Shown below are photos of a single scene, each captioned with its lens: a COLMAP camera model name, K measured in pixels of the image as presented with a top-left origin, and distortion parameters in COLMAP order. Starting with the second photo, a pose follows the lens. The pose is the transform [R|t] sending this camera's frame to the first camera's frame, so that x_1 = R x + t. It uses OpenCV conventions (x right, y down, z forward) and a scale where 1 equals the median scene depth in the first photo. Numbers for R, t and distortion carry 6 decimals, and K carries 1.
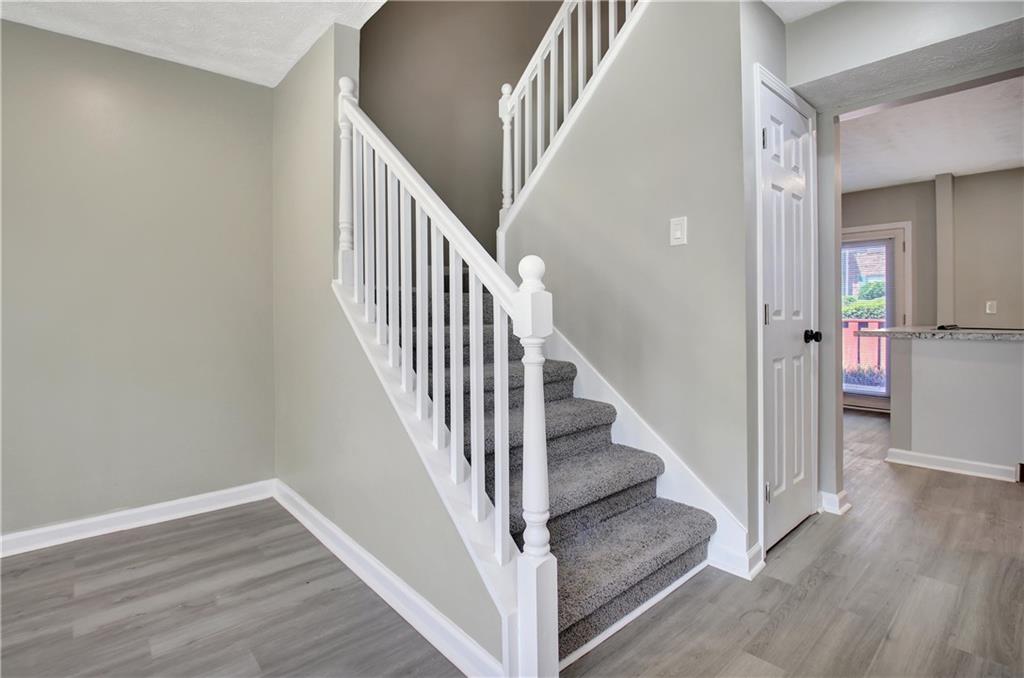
lens RADIAL K [[489.8, 0, 515.3], [0, 489.8, 314.8], [0, 0, 1]] dist [0.001329, -0.013088]
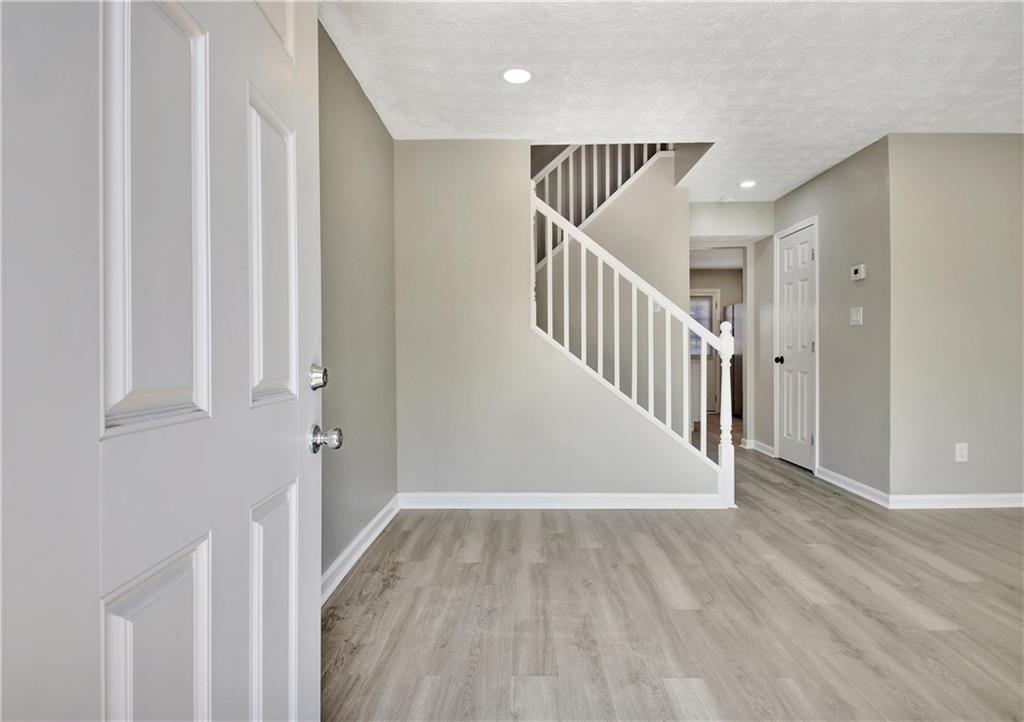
lens RADIAL K [[533.4, 0, 512.0], [0, 533.4, 361.0], [0, 0, 1]] dist [0.003793, -0.025586]
pose [[0.692015, -0.009325, 0.721823, -1.574488], [0.002327, 0.999940, 0.010687, 0.024784], [-0.721879, -0.005716, 0.691995, -0.041296]]
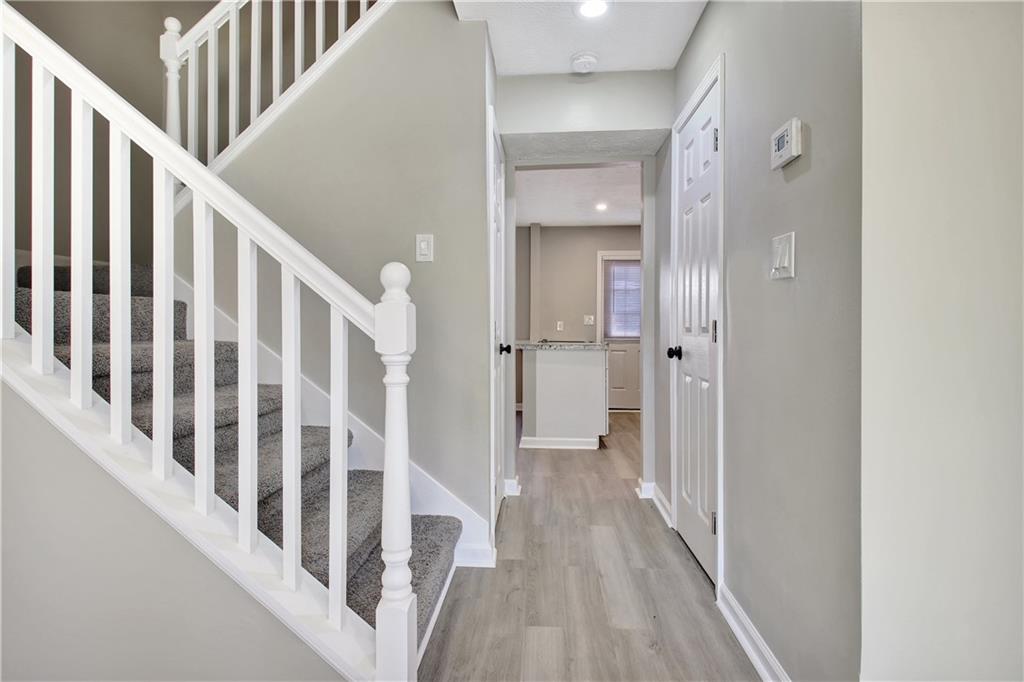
lens RADIAL K [[516.5, 0, 502.9], [0, 516.5, 328.1], [0, 0, 1]] dist [0.019570, -0.000344]
pose [[0.723188, 0.010722, 0.690568, -0.286908], [-0.009317, 0.999940, -0.005767, 0.001069], [-0.690589, -0.002263, 0.723244, 0.109948]]
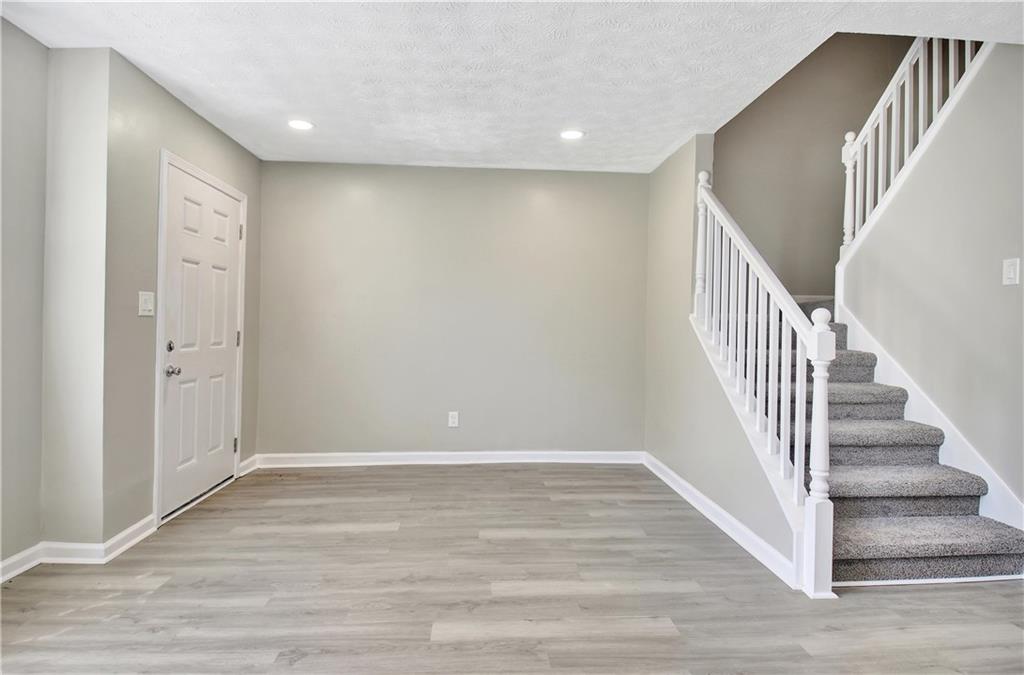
lens RADIAL K [[525.9, 0, 512.2], [0, 525.9, 329.2], [0, 0, 1]] dist [0.027341, -0.034979]
pose [[0.787540, 0.025451, -0.615738, 0.180537], [-0.025813, 0.999632, 0.008304, -0.025887], [0.615722, 0.009355, 0.787908, -0.571806]]
